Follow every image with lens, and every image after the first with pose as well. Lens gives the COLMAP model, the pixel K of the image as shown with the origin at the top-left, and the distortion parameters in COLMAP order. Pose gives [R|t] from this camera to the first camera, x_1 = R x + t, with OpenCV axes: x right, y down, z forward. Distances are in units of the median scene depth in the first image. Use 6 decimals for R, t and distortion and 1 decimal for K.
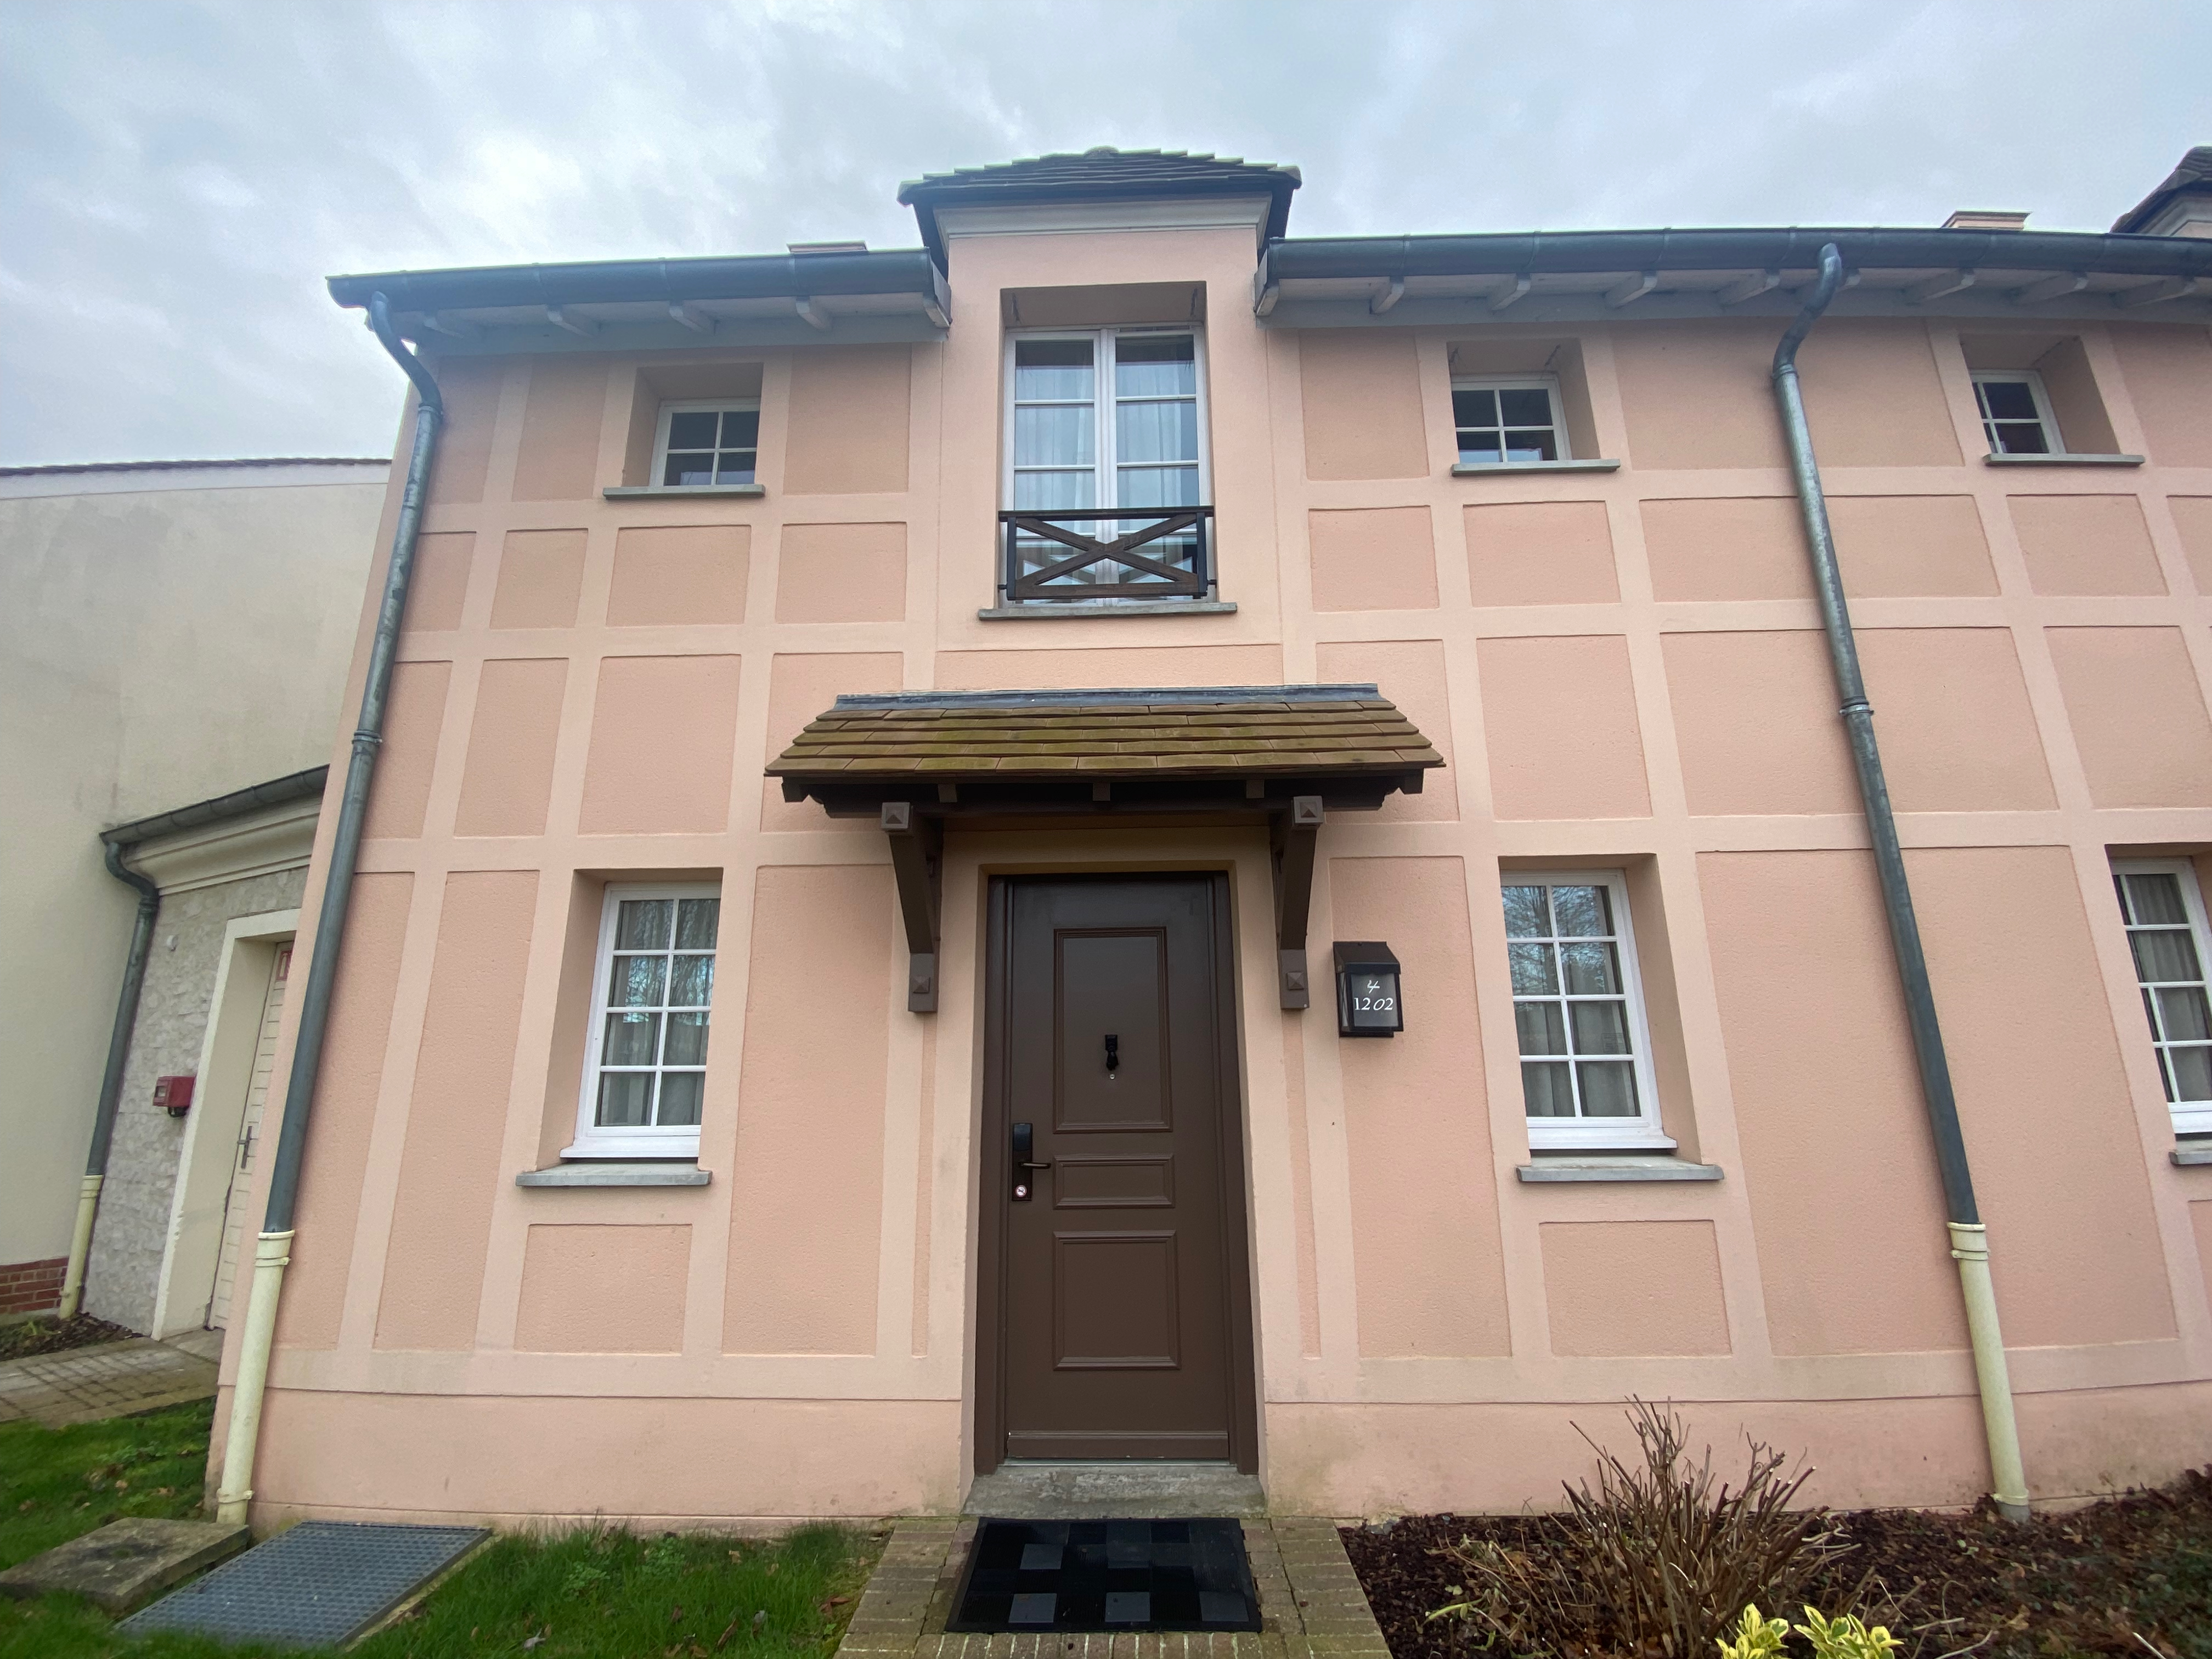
lens RADIAL K [[893.2, 0, 1100.9], [0, 893.2, 833.5], [0, 0, 1]] dist [0.039340, -0.030223]
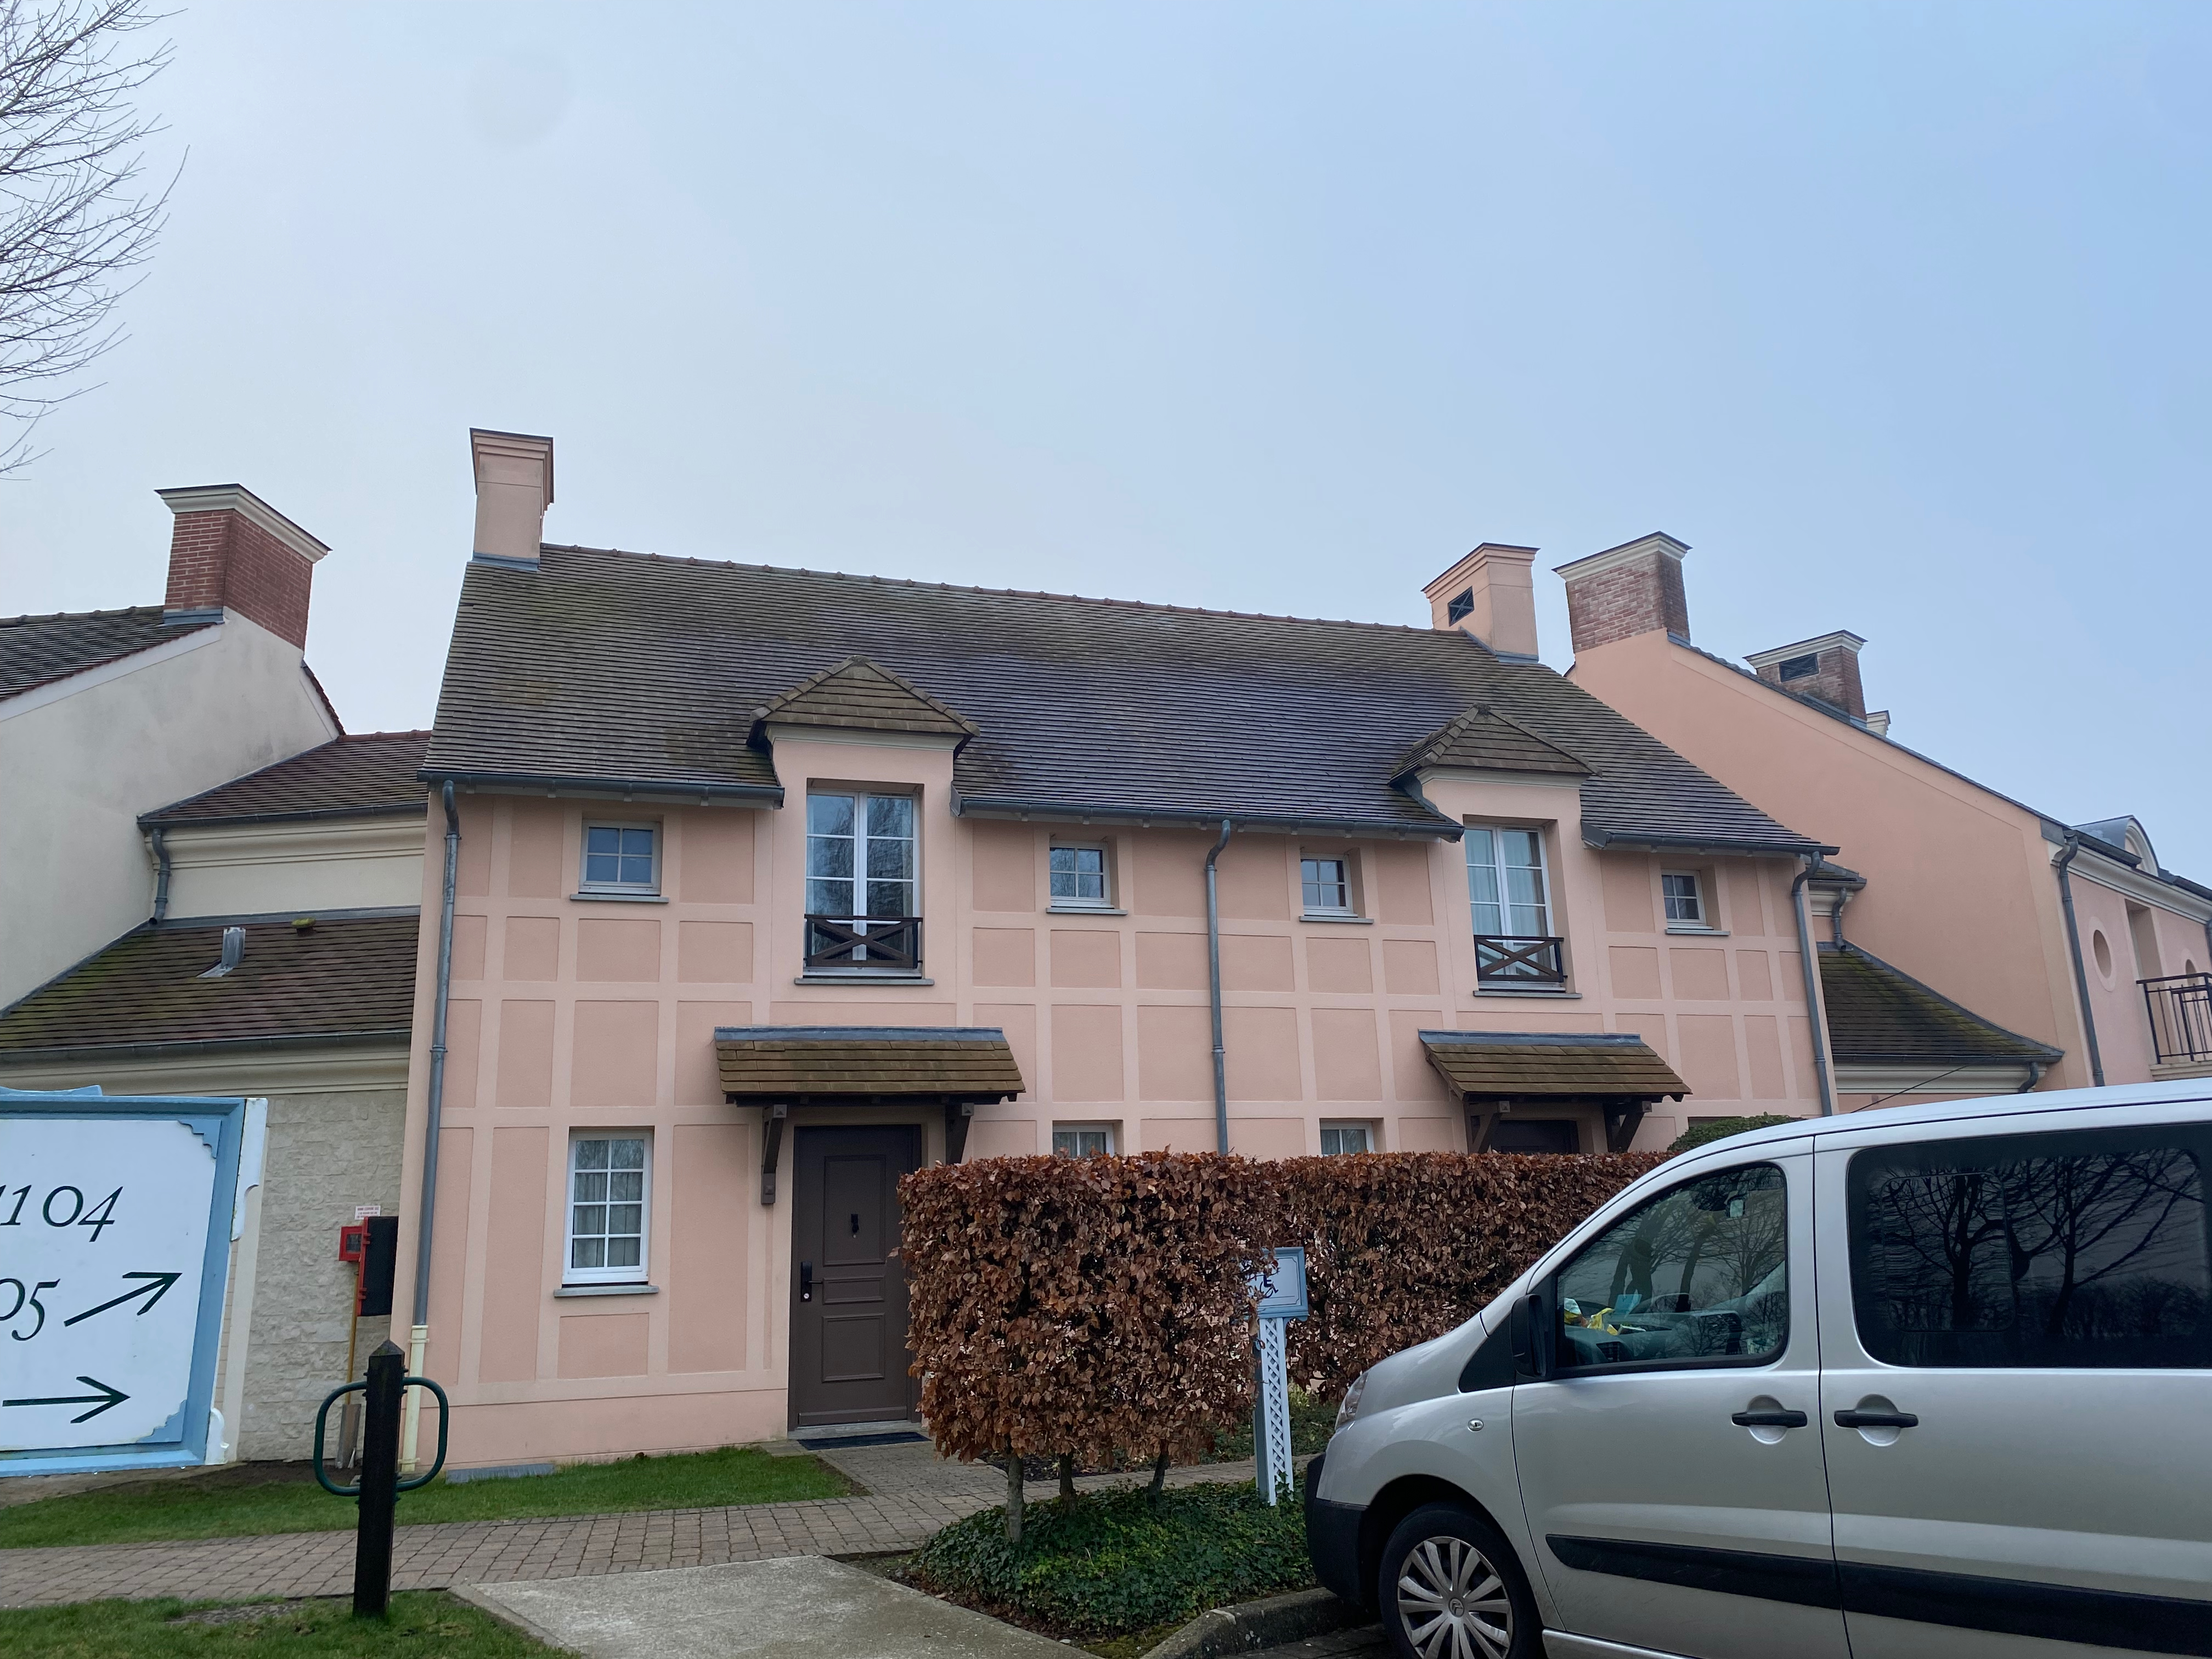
lens RADIAL K [[1720.8, 0, 1103.5], [0, 1720.8, 822.1], [0, 0, 1]] dist [0.080857, -0.094013]
pose [[0.939539, 0.060169, 0.337116, -0.779013], [-0.058197, 0.998178, -0.015961, -0.569755], [-0.337462, -0.004623, 0.941328, -2.609284]]
